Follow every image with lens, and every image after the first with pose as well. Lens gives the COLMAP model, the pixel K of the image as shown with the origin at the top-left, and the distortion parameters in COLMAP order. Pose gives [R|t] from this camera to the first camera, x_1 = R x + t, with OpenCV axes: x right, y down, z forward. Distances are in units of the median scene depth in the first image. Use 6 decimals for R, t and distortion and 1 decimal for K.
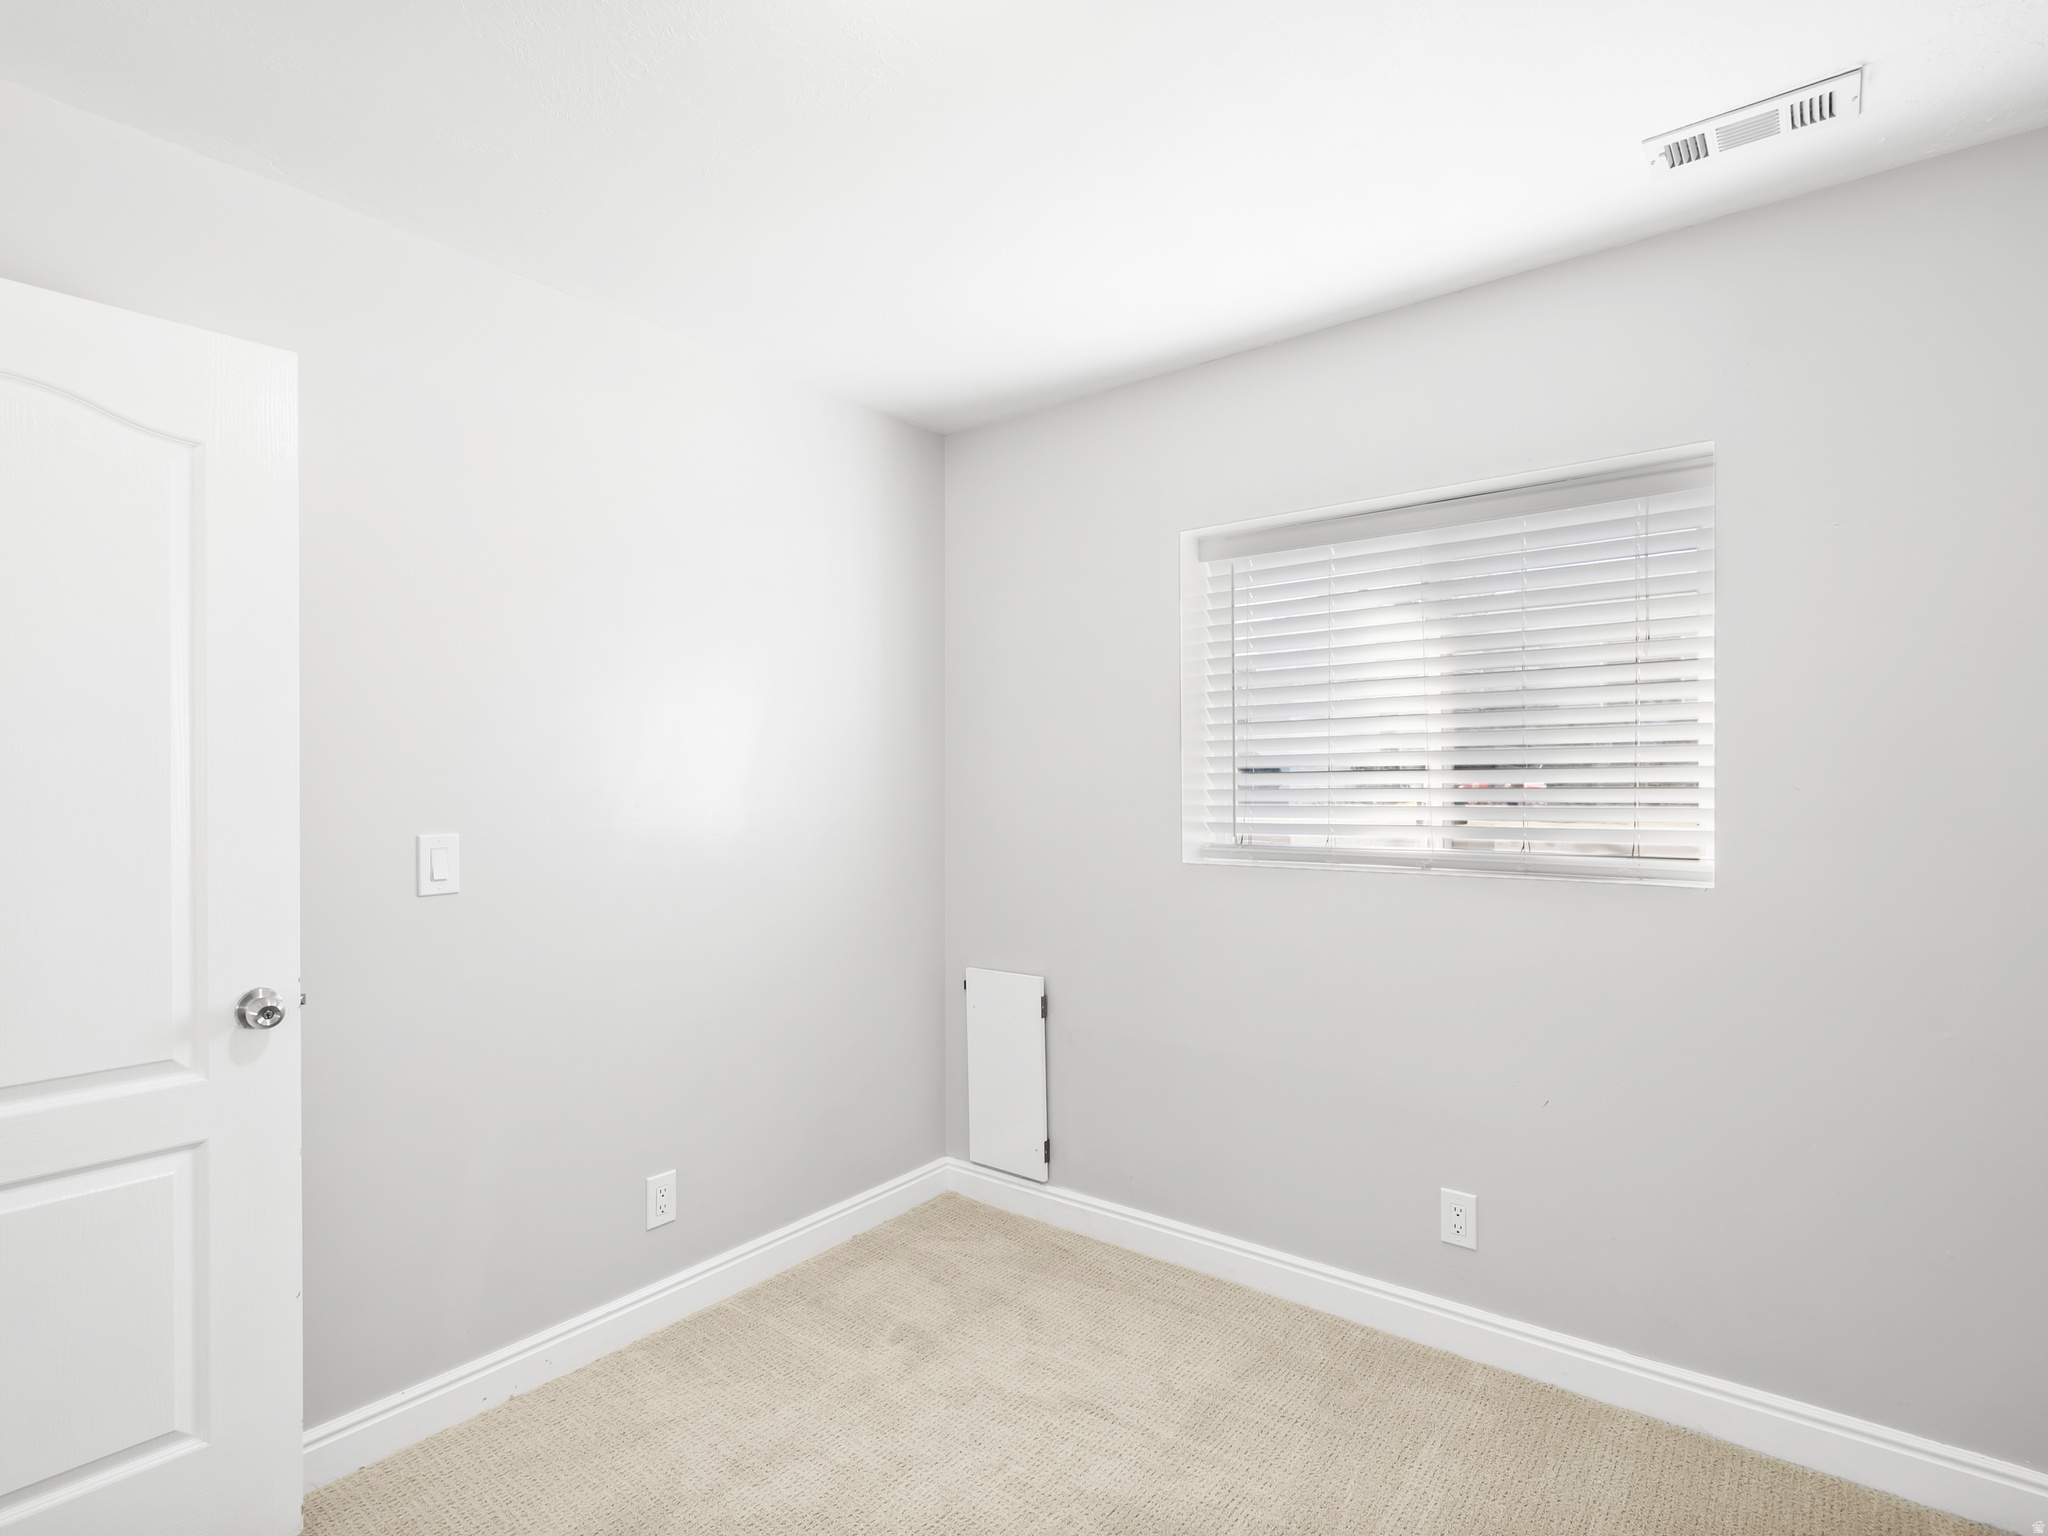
lens RADIAL K [[1062.6, 0, 1033.5], [0, 1062.6, 737.0], [0, 0, 1]] dist [-0.002951, 0.000708]
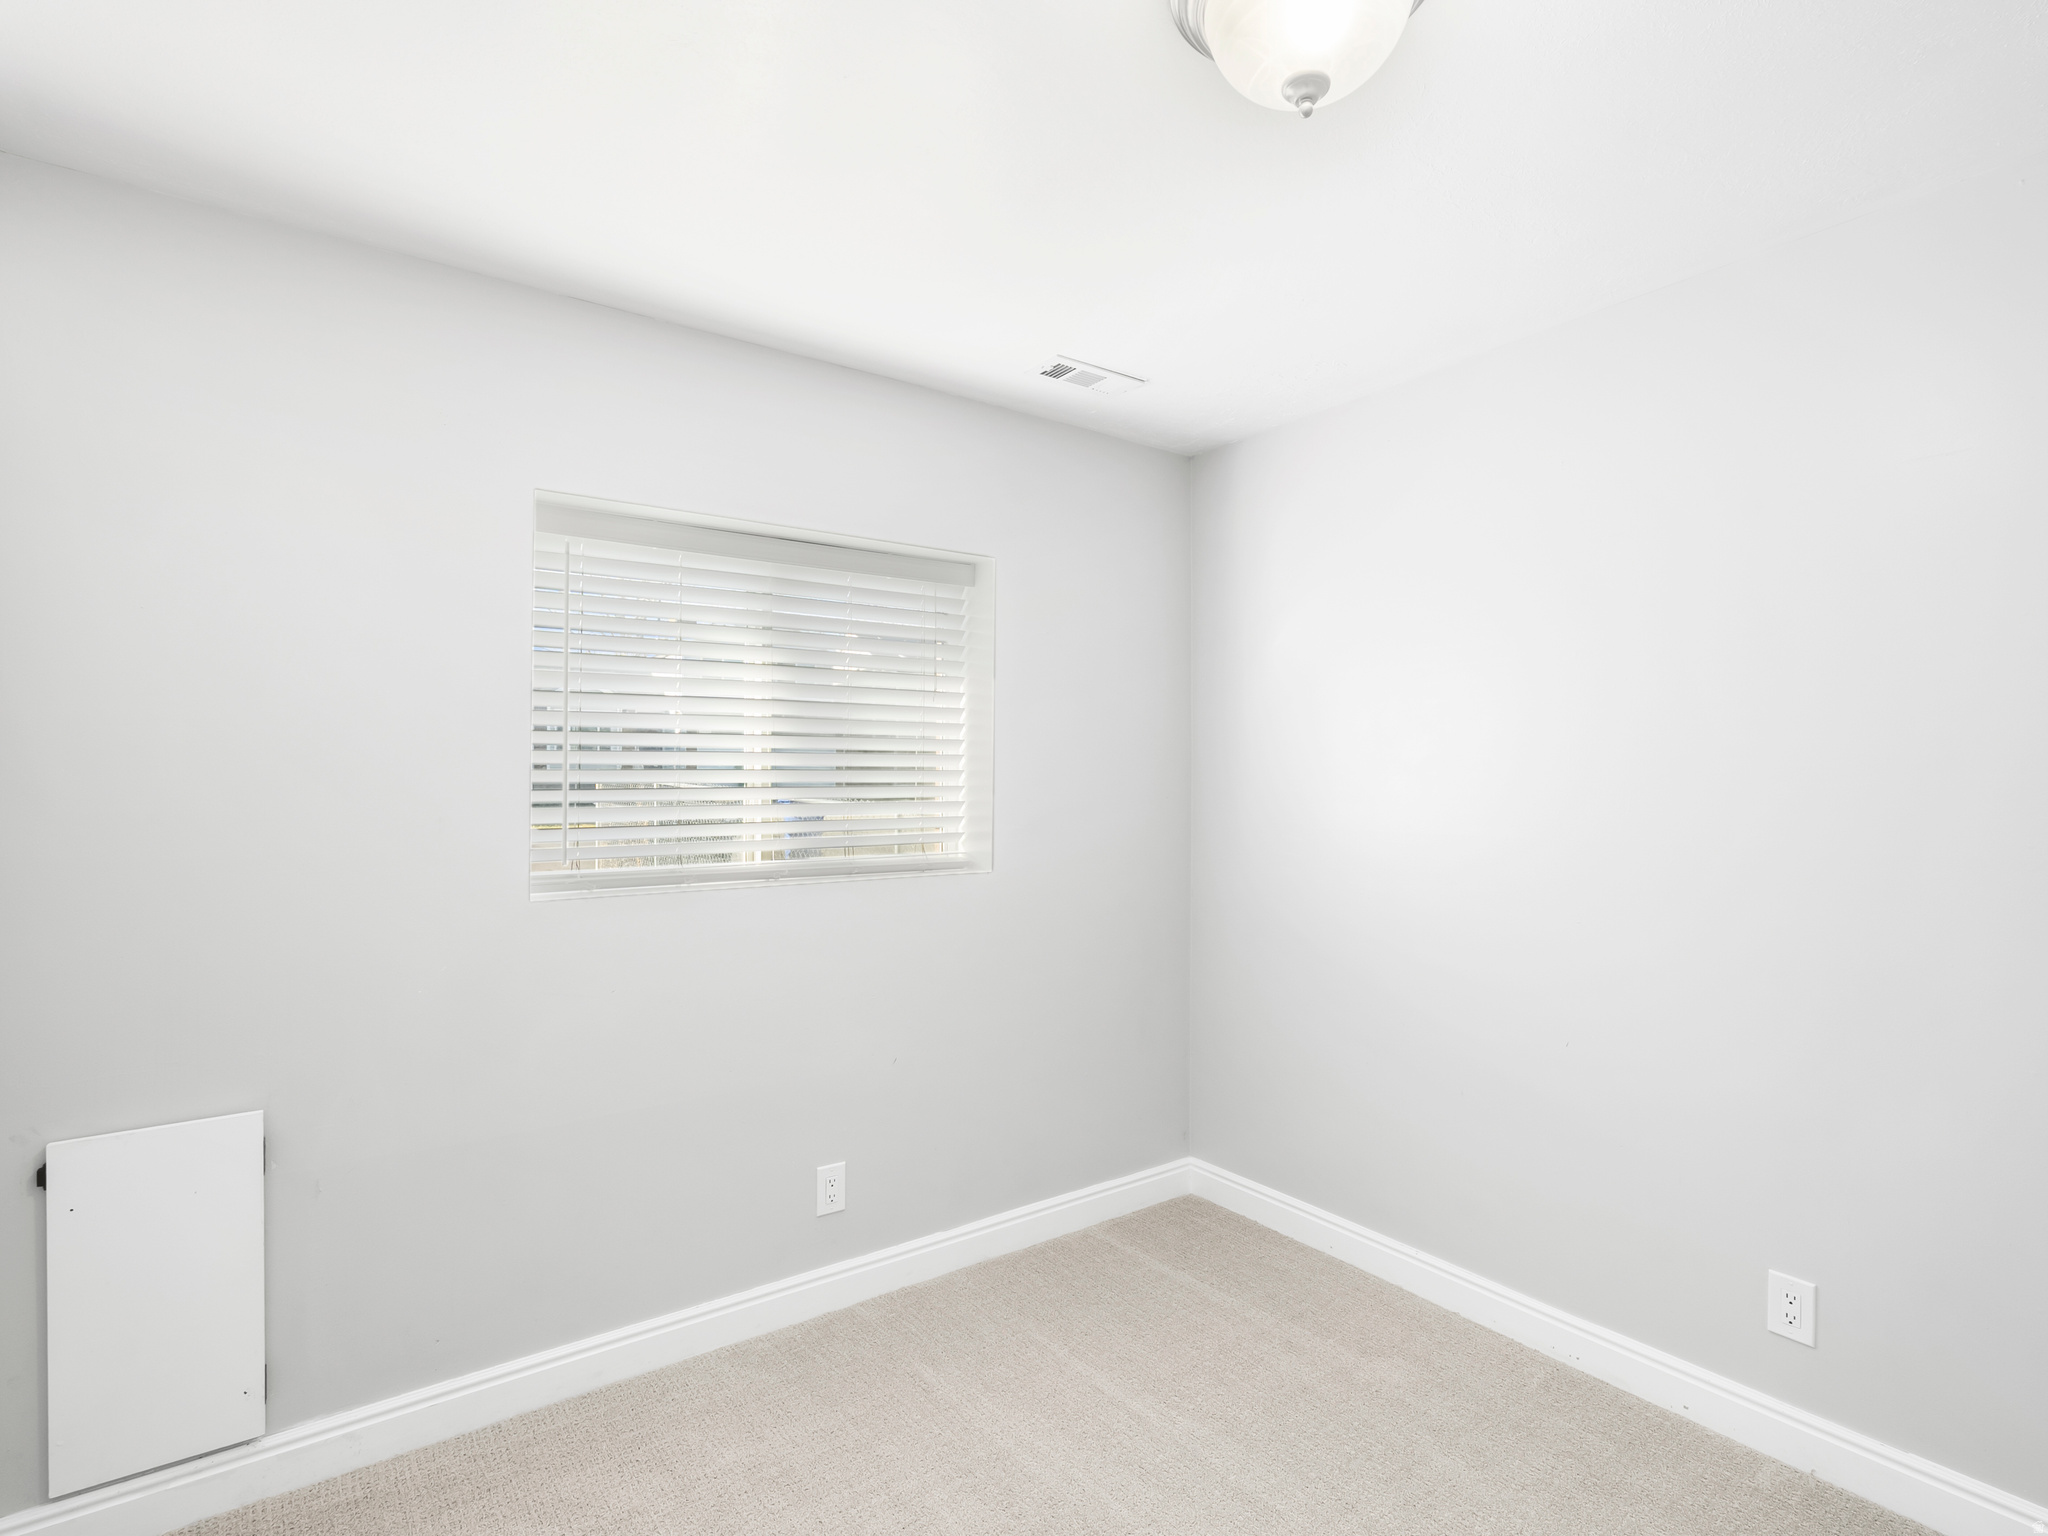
lens RADIAL K [[1062.6, 0, 1033.5], [0, 1062.6, 737.0], [0, 0, 1]] dist [-0.002951, 0.000708]
pose [[0.252798, 0.053874, 0.966018, -0.606669], [-0.031493, 0.998378, -0.047437, 0.023915], [-0.967006, -0.018430, 0.254085, 0.484427]]
